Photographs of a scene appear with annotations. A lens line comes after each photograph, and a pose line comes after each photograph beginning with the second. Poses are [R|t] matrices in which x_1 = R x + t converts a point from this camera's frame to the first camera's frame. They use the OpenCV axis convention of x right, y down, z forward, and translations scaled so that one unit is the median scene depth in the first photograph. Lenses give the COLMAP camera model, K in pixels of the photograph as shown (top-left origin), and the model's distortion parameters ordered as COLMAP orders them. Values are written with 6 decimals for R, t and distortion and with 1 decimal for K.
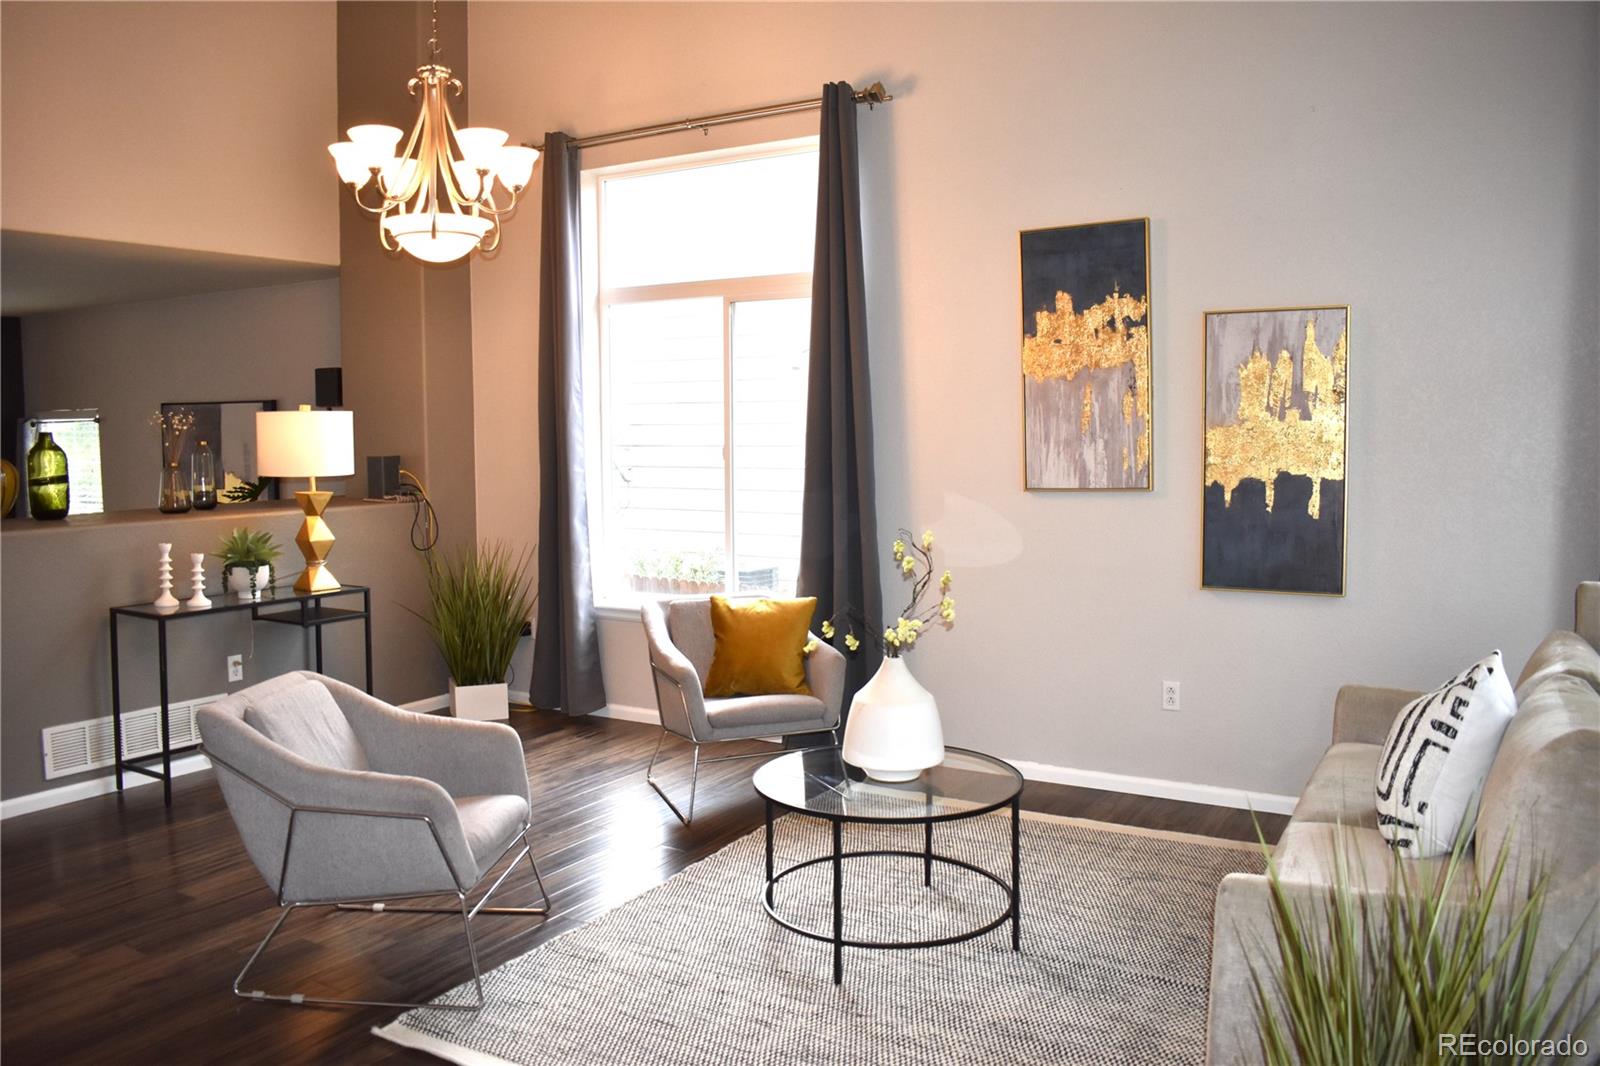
lens RADIAL K [[1227.6, 0, 804.1], [0, 1227.6, 534.0], [0, 0, 1]] dist [-0.096417, 0.016160]
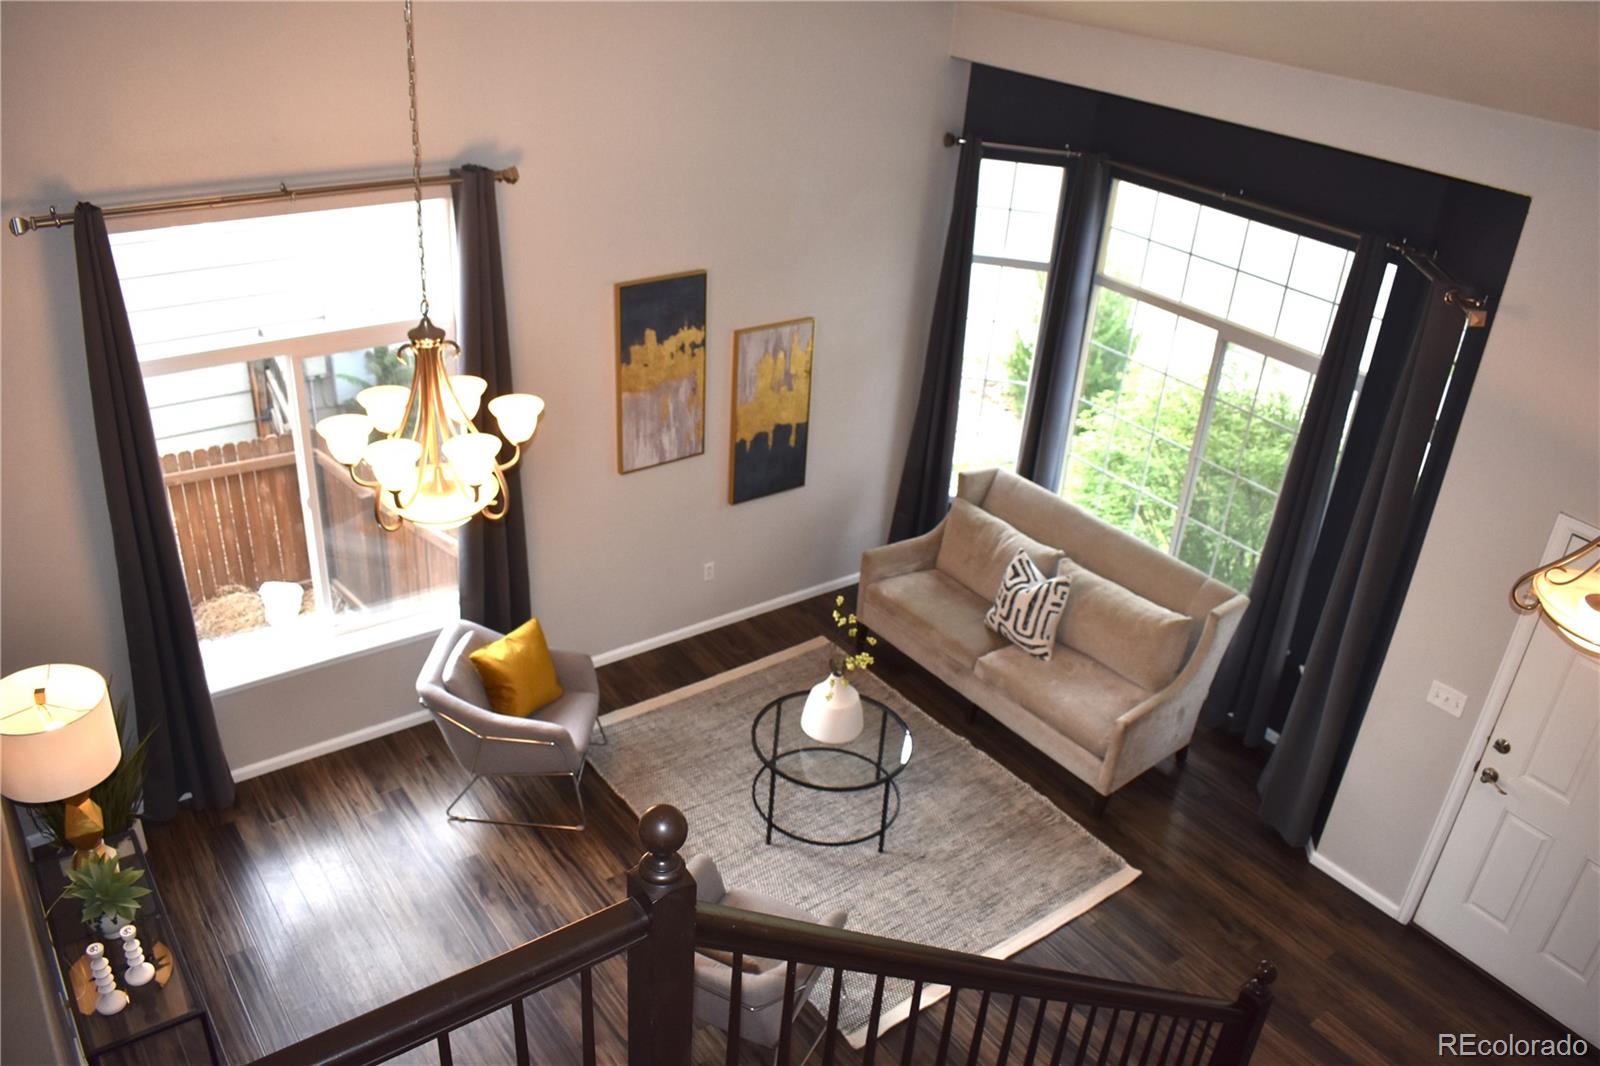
lens RADIAL K [[1235.9, 0, 820.6], [0, 1235.9, 533.9], [0, 0, 1]] dist [-0.091635, 0.010192]
pose [[0.384967, -0.407814, 0.827942, -0.907995], [0.000187, 0.897114, 0.441799, -0.594253], [-0.922930, -0.169924, 0.345436, 0.352654]]
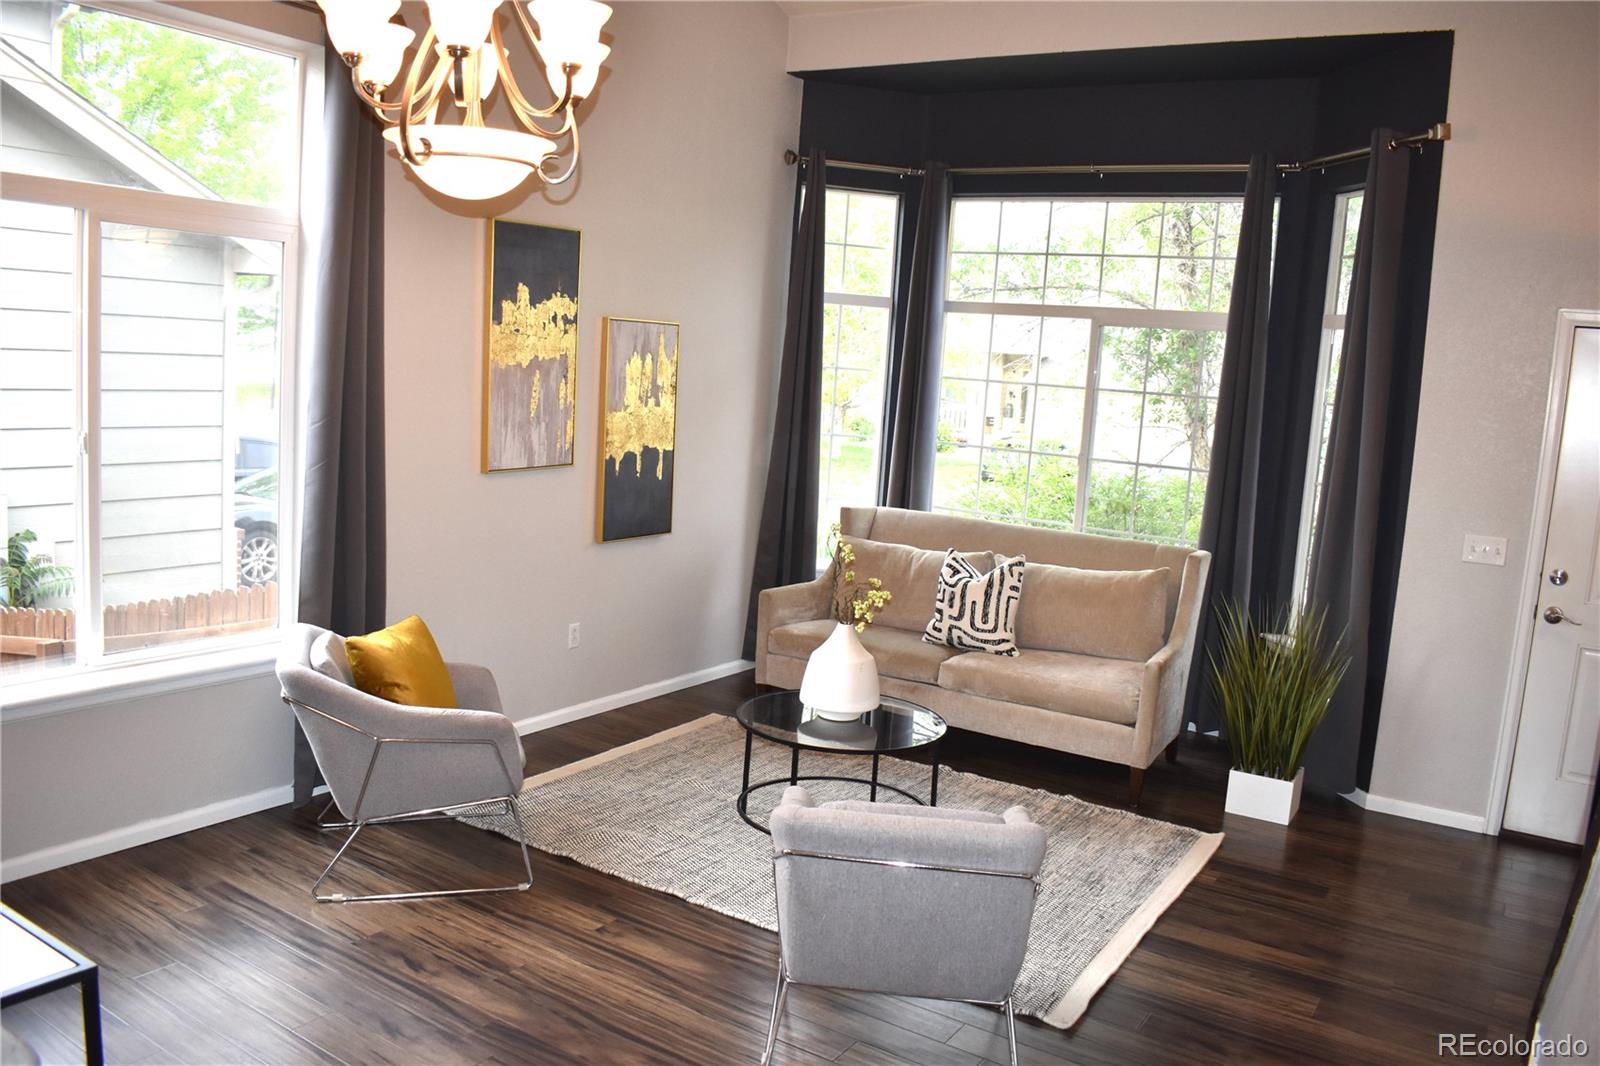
lens RADIAL K [[1227.6, 0, 804.1], [0, 1227.6, 534.0], [0, 0, 1]] dist [-0.096417, 0.016160]
pose [[0.043485, -0.129844, 0.990580, -0.876187], [0.017649, 0.991463, 0.129185, -0.118342], [-0.998898, 0.011865, 0.045405, 0.725876]]
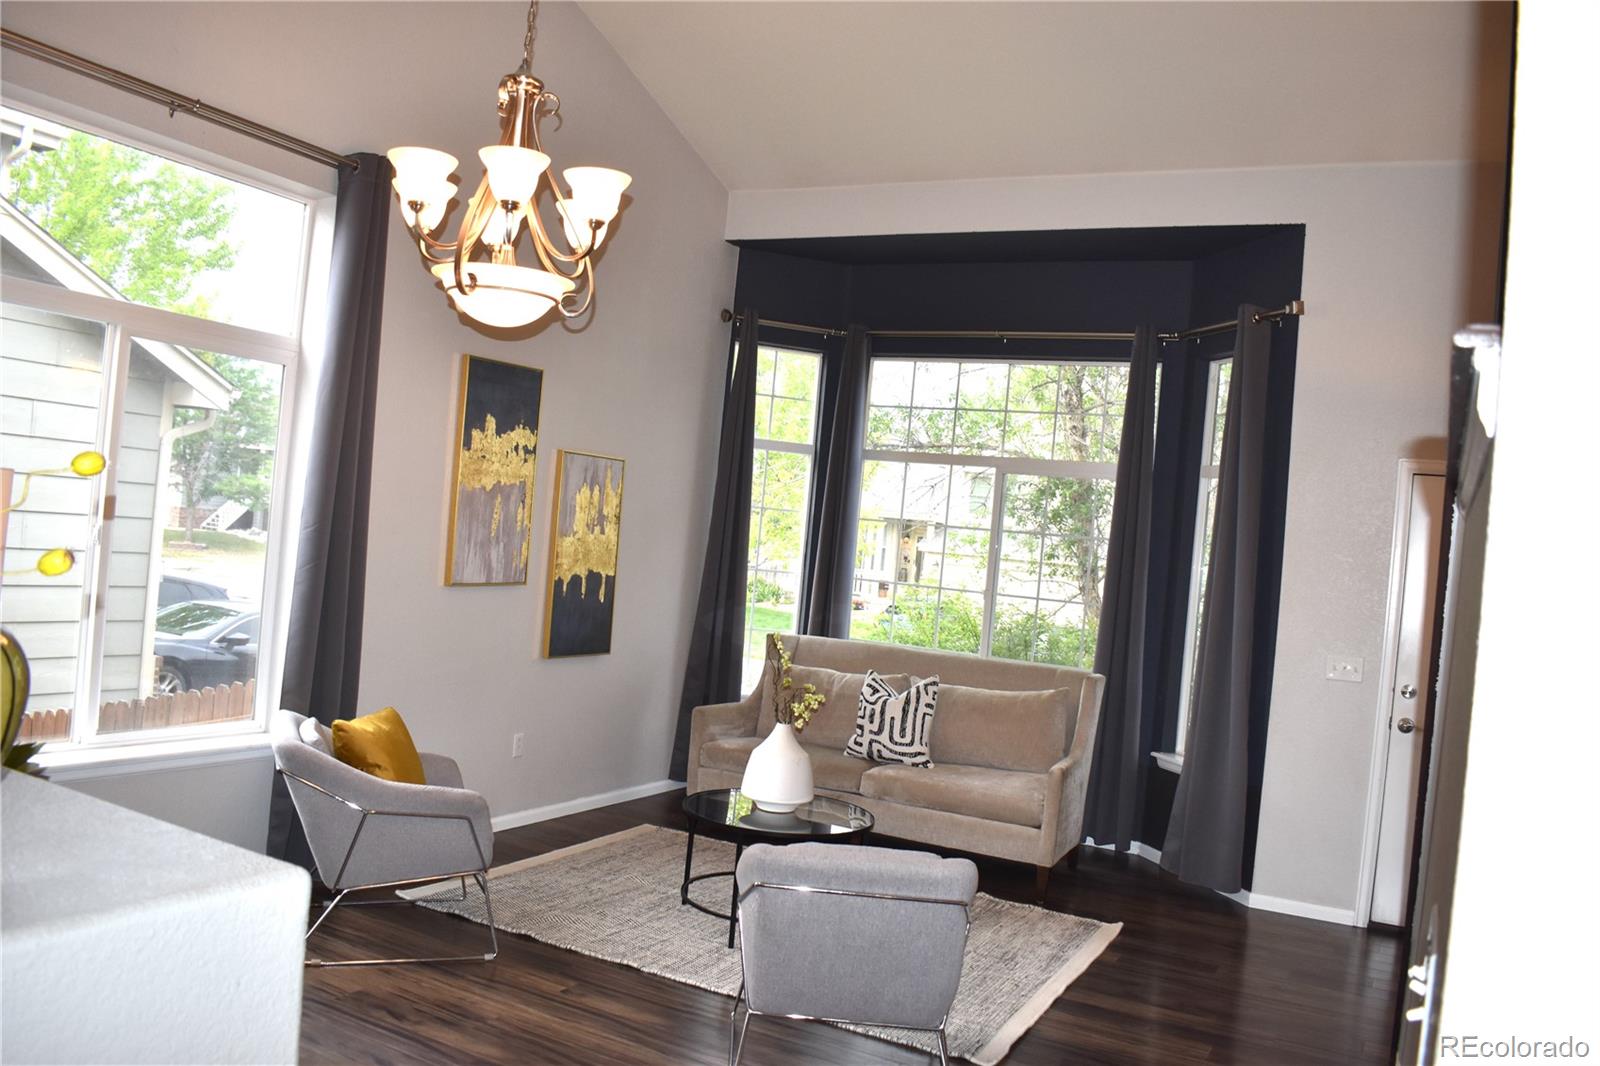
lens RADIAL K [[1234.9, 0, 804.6], [0, 1234.9, 540.9], [0, 0, 1]] dist [-0.092358, 0.006630]
pose [[-0.043635, -0.000773, 0.999047, -0.998092], [-0.006521, 0.999979, 0.000489, -0.082983], [-0.999026, -0.006494, -0.043640, 0.767379]]
